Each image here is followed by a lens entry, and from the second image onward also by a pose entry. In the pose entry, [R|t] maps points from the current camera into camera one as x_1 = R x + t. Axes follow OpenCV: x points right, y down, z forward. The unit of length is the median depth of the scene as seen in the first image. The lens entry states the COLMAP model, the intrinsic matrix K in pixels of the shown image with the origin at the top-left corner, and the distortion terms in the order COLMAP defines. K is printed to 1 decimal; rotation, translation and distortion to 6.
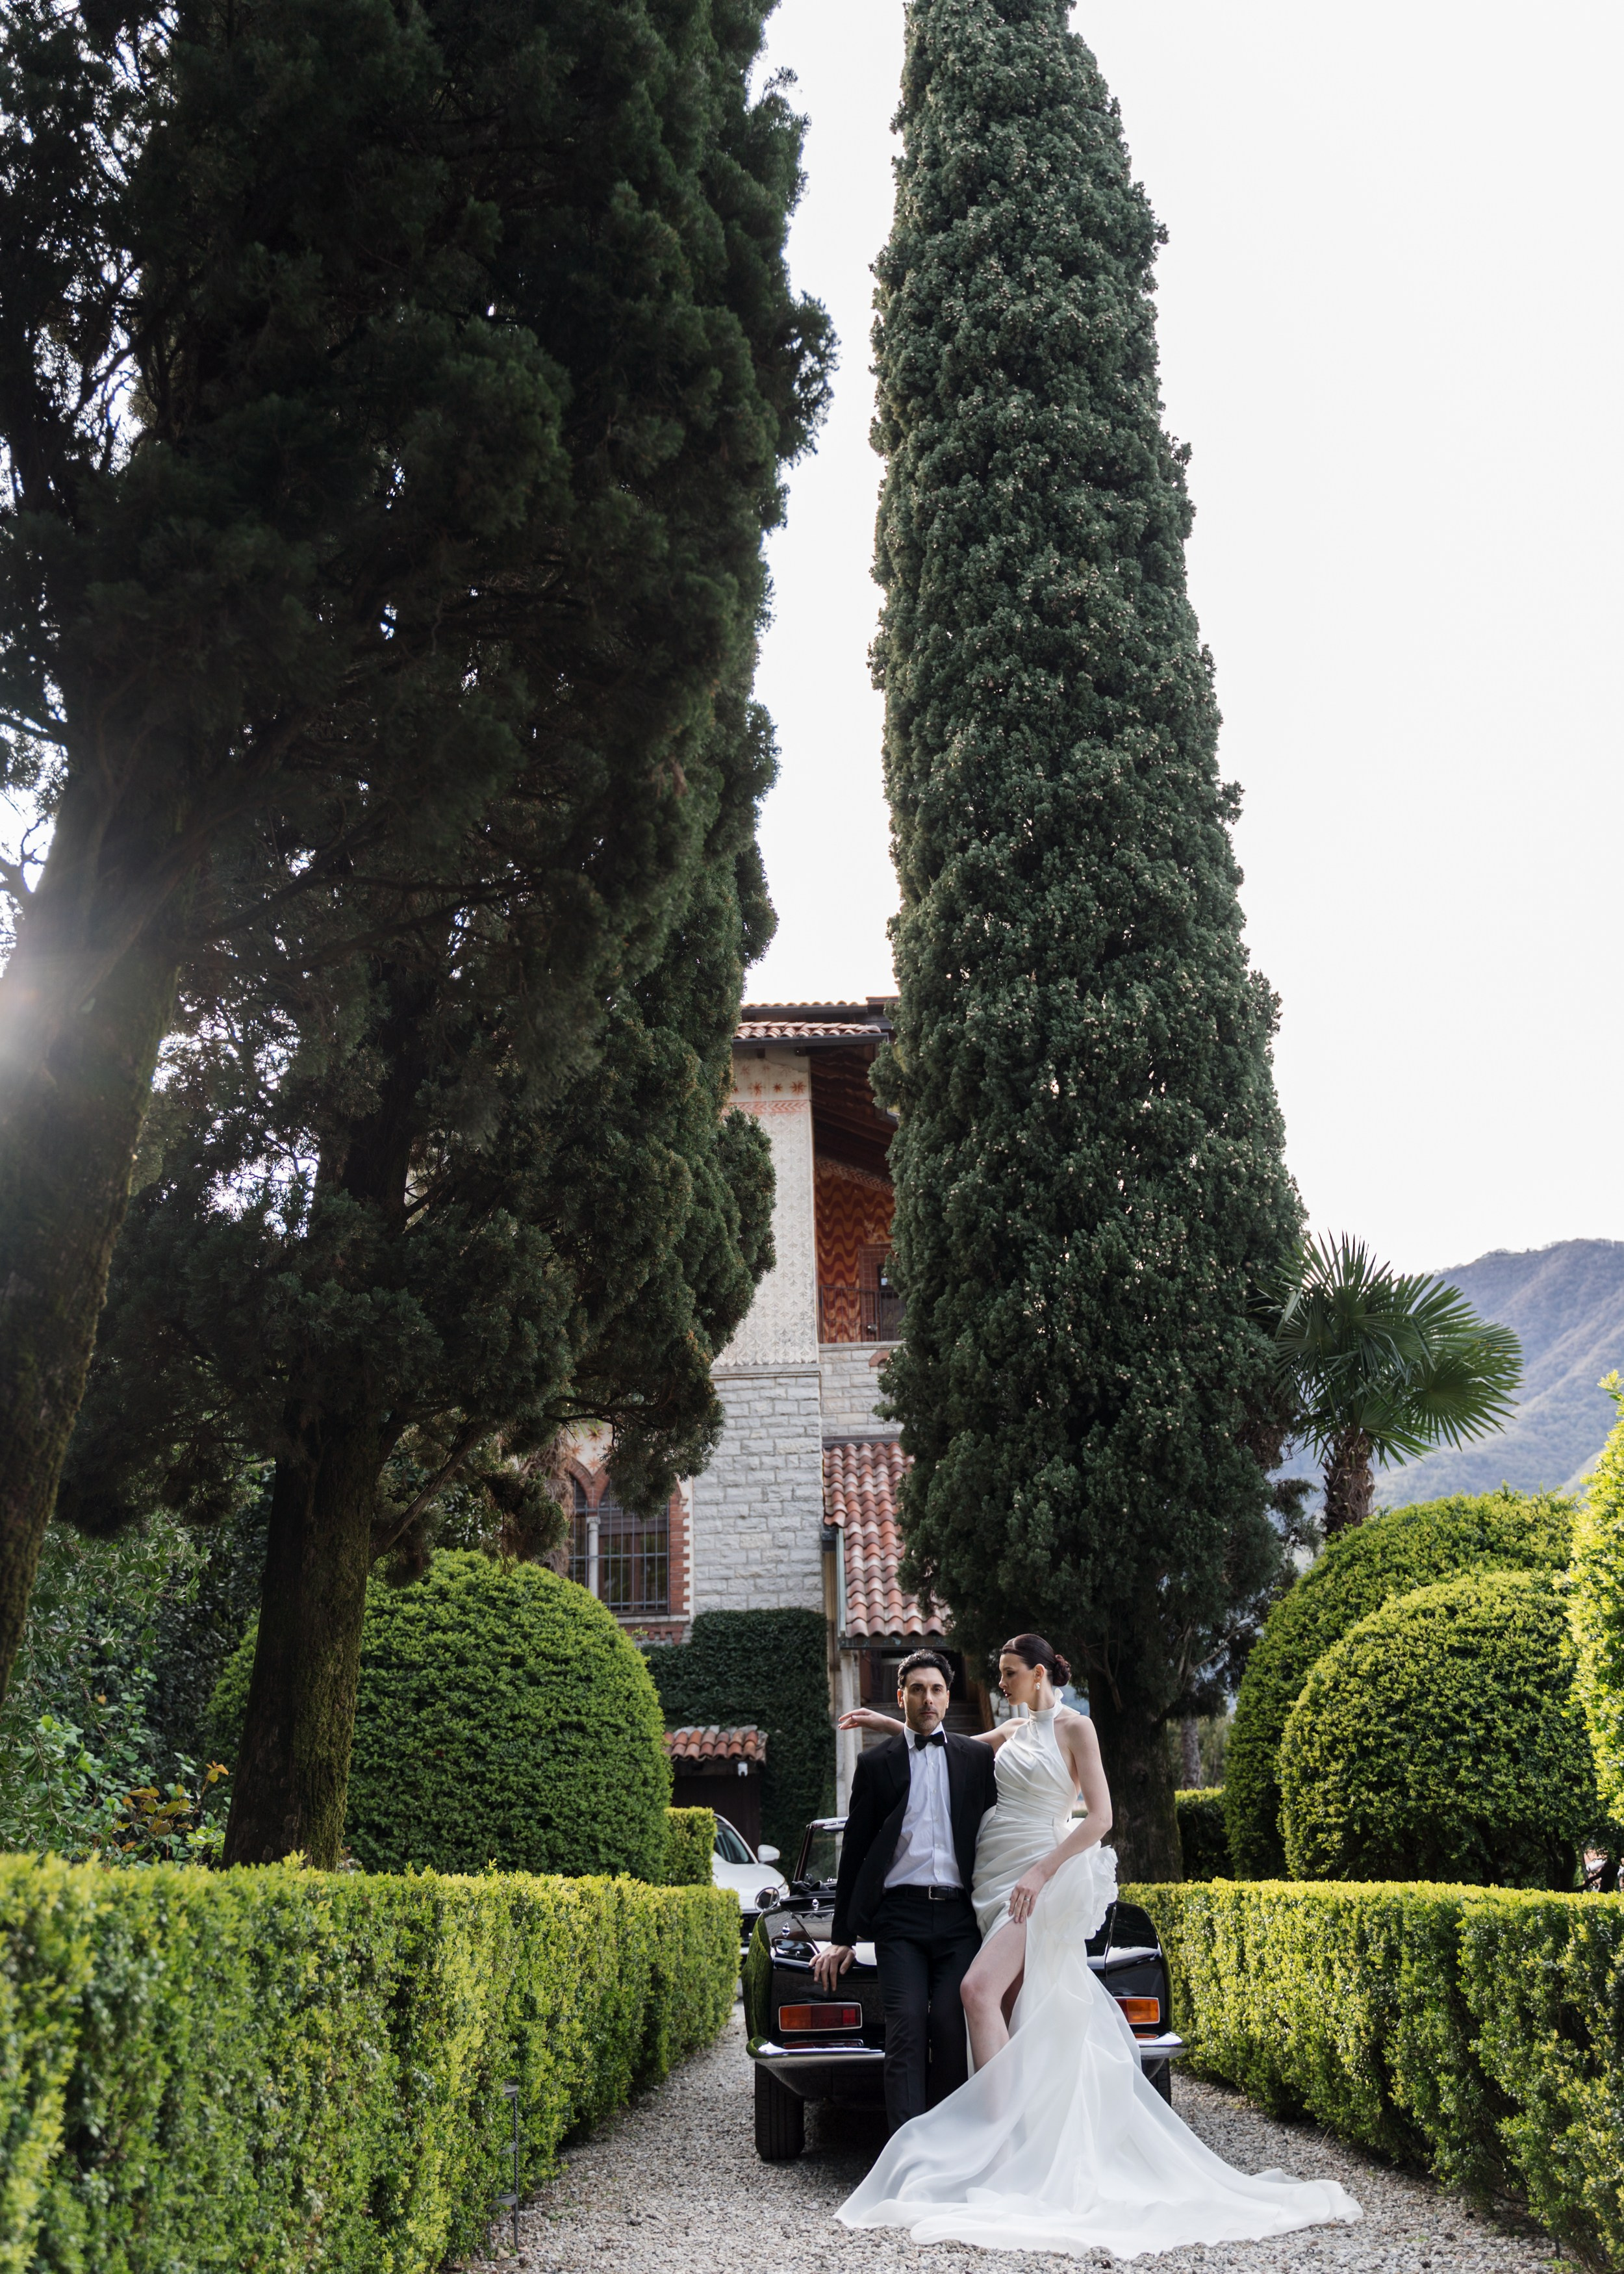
lens RADIAL K [[1885.1, 0, 806.1], [0, 1885.1, 1132.0], [0, 0, 1]] dist [0.009200, -0.004002]
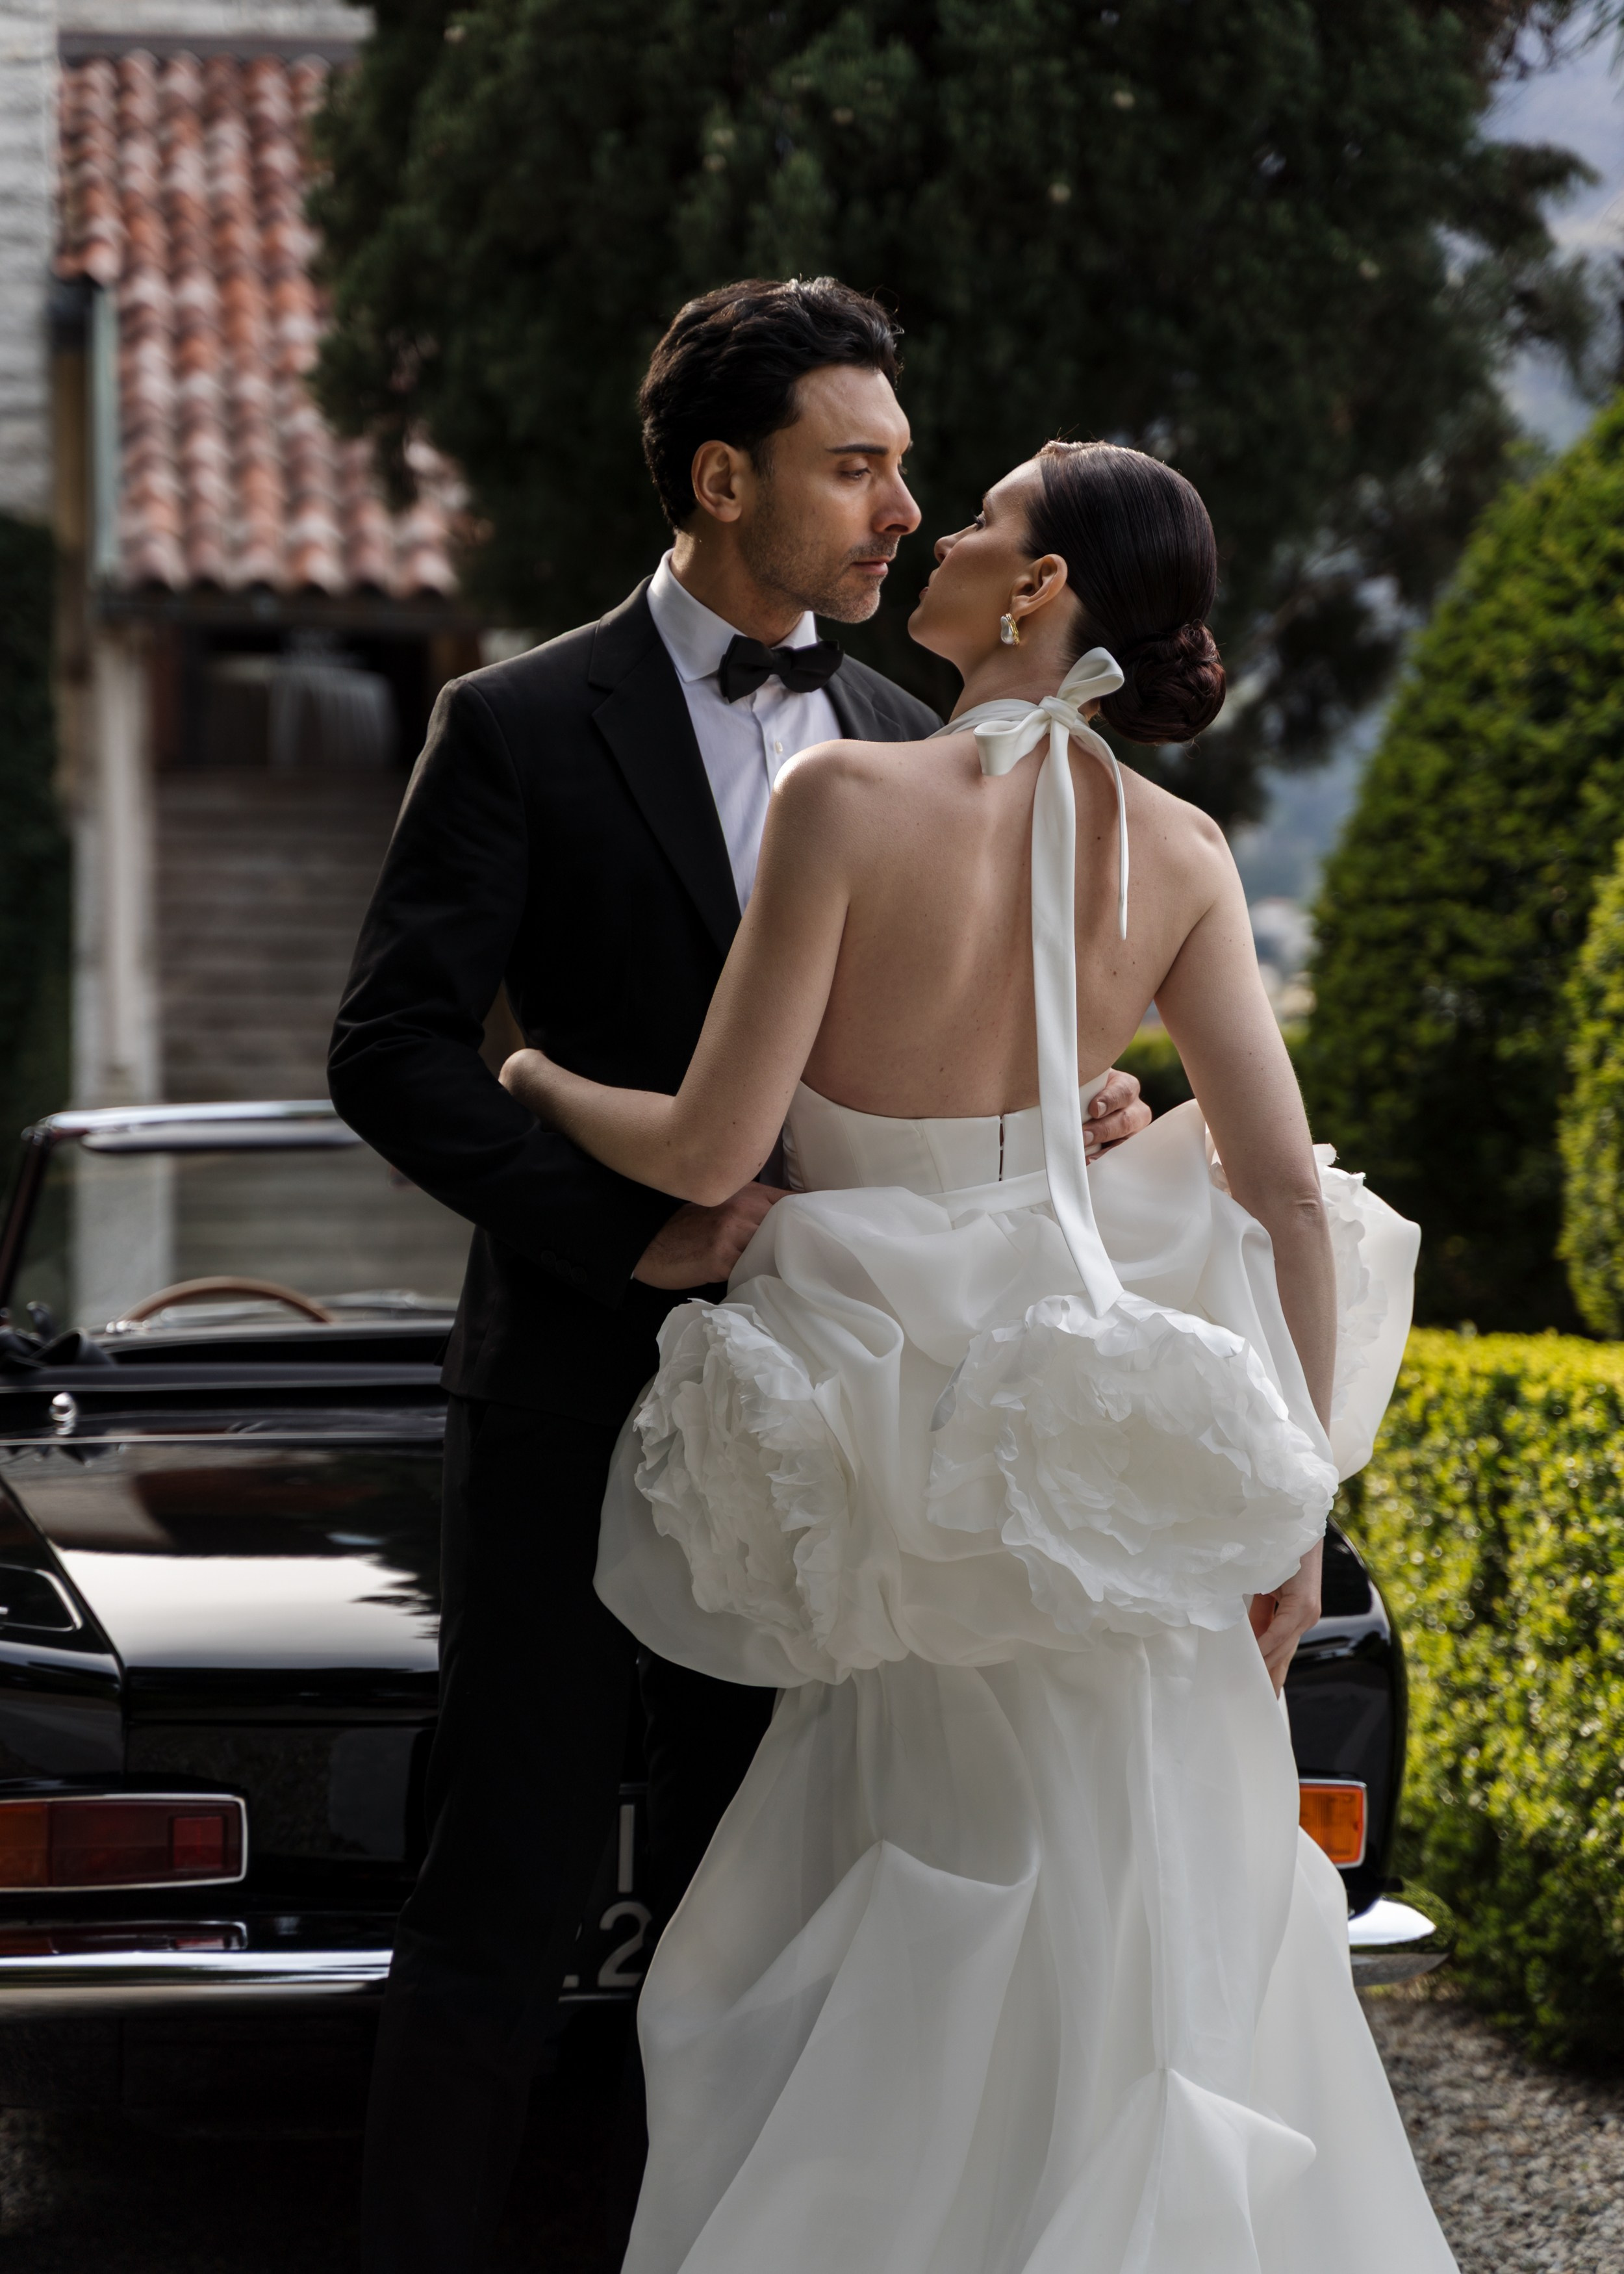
lens RADIAL K [[5054.9, 0, 804.6], [0, 5054.9, 974.0], [0, 0, 1]] dist [0.229286, -0.068886]
pose [[0.986609, 0.028137, 0.160660, -0.005871], [-0.078745, 0.944777, 0.318113, 0.066012], [-0.142837, -0.326504, 0.934341, 0.198286]]
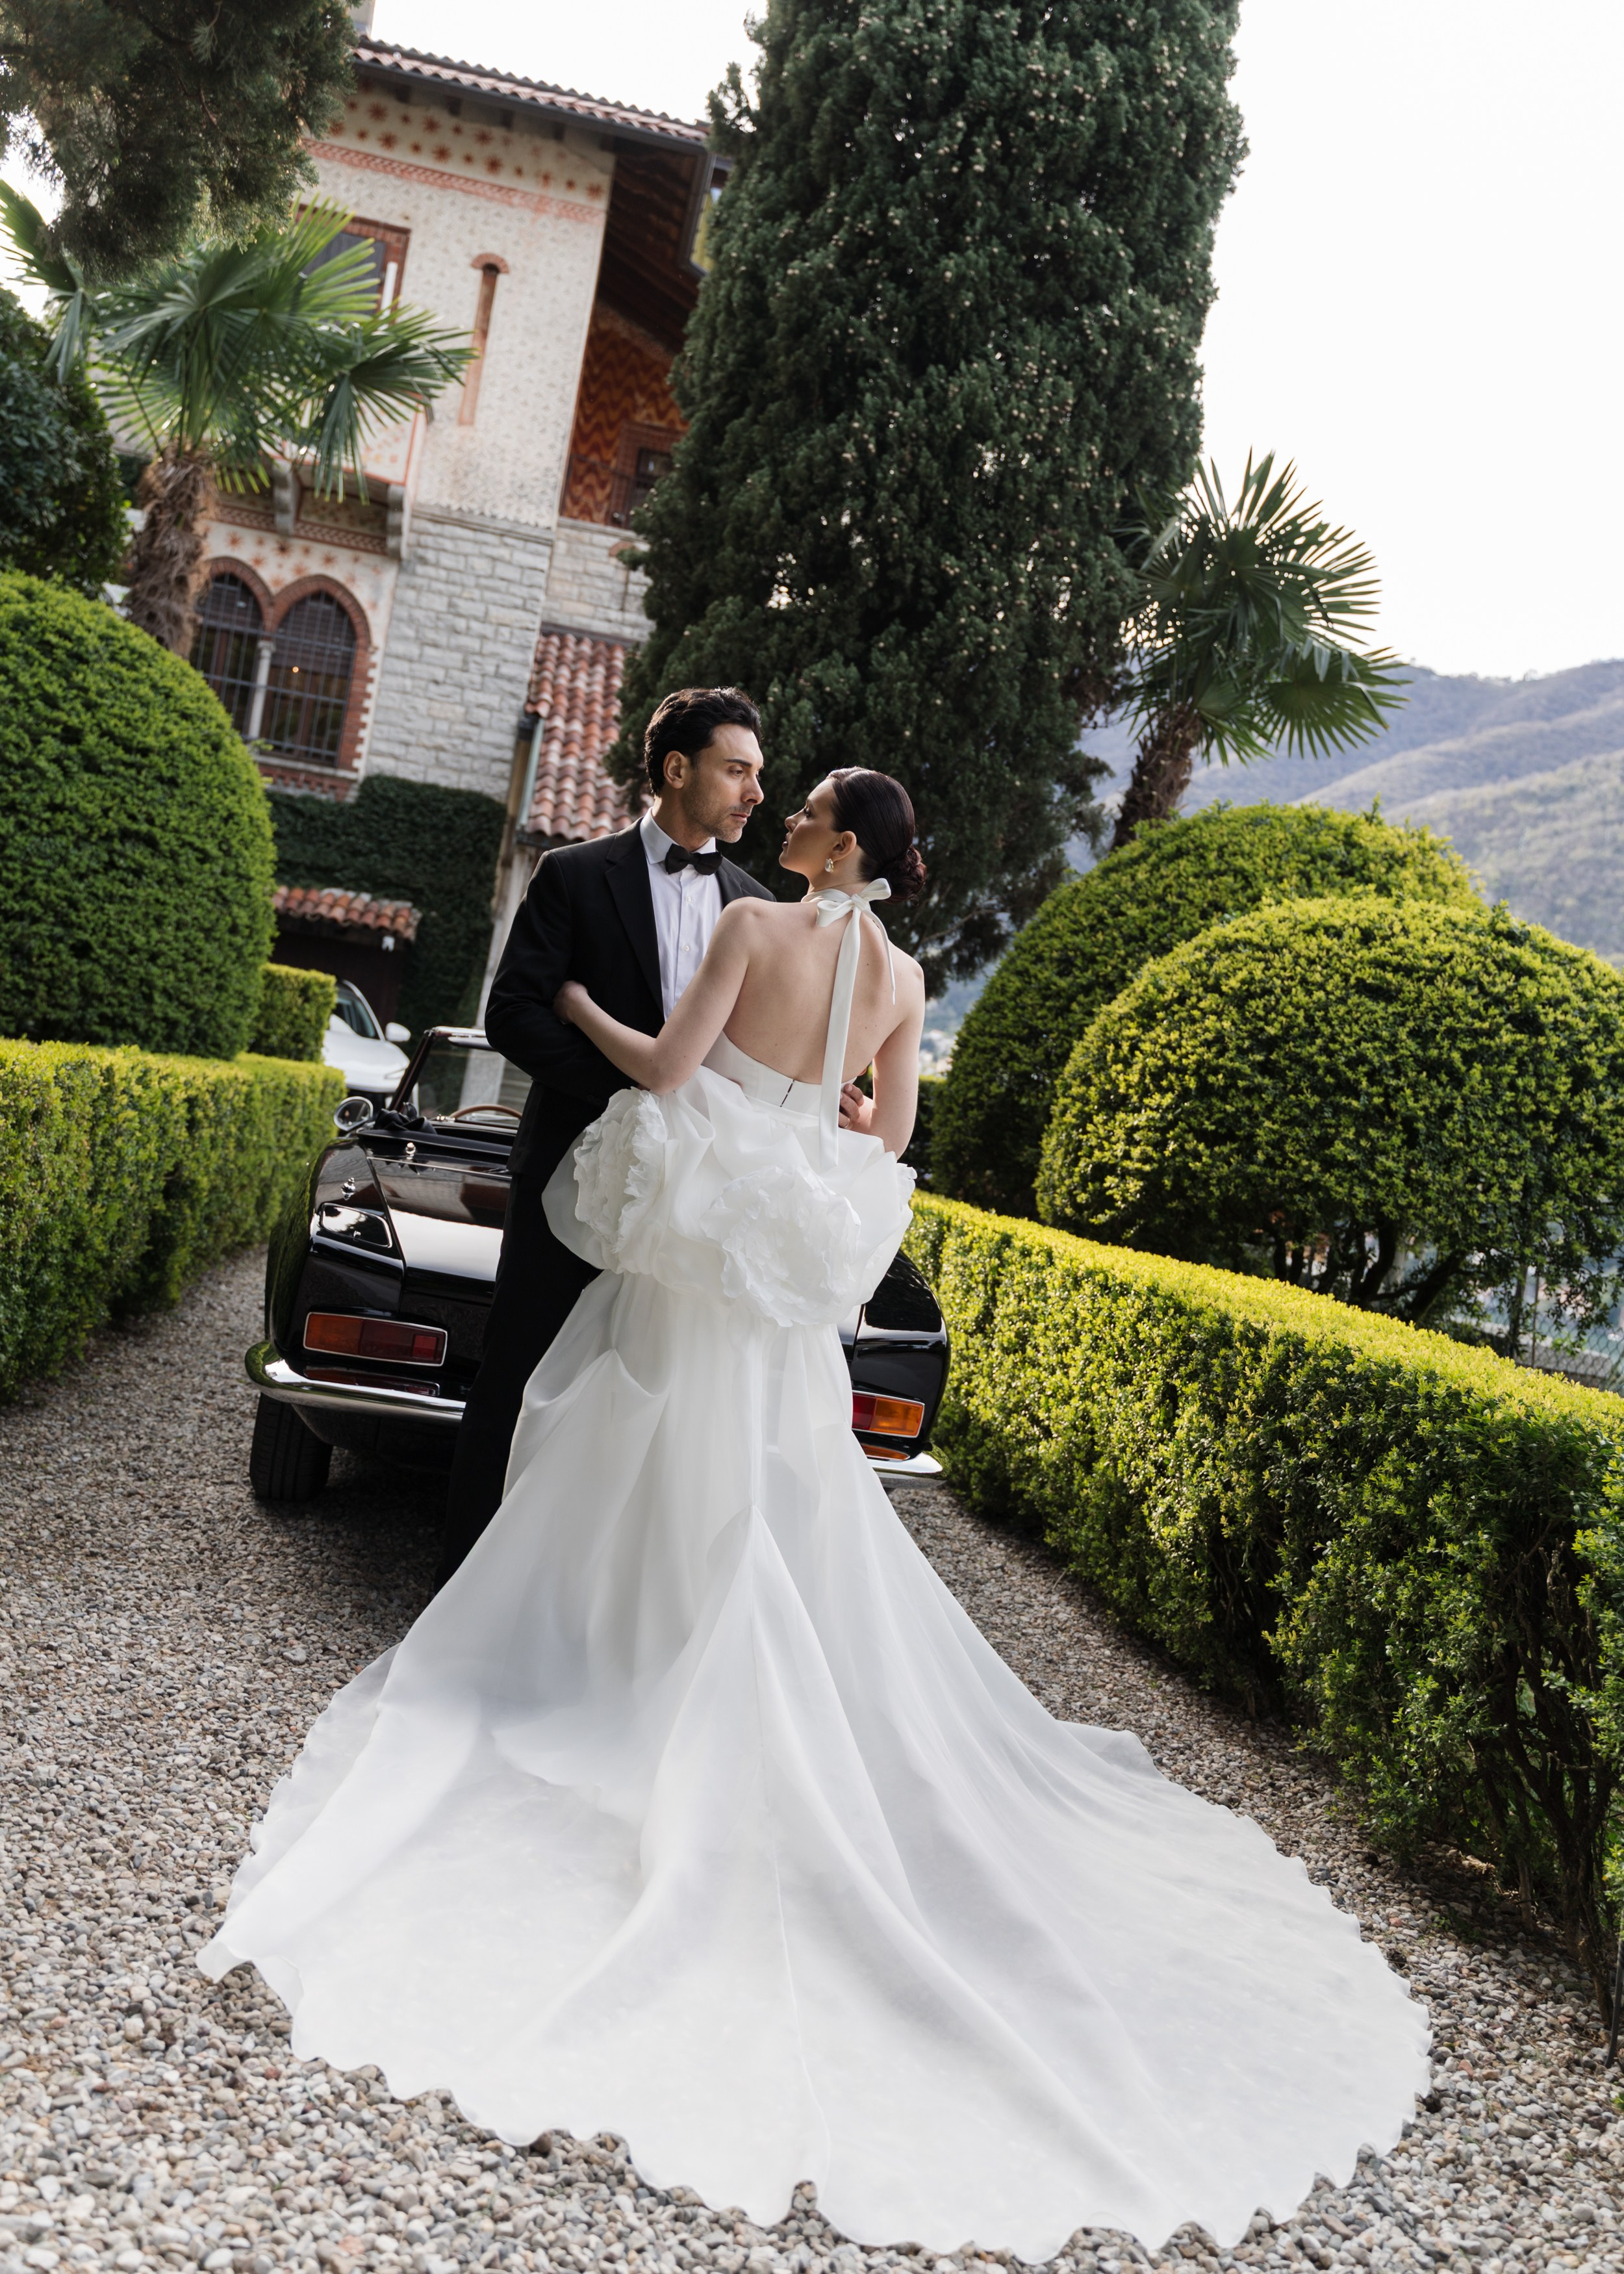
lens RADIAL K [[1885.1, 0, 806.1], [0, 1885.1, 1132.0], [0, 0, 1]] dist [0.009200, -0.004002]
pose [[0.962933, 0.187405, 0.194011, 0.005897], [-0.248068, 0.897724, 0.364078, 0.083749], [-0.105939, -0.398711, 0.910937, 0.250639]]
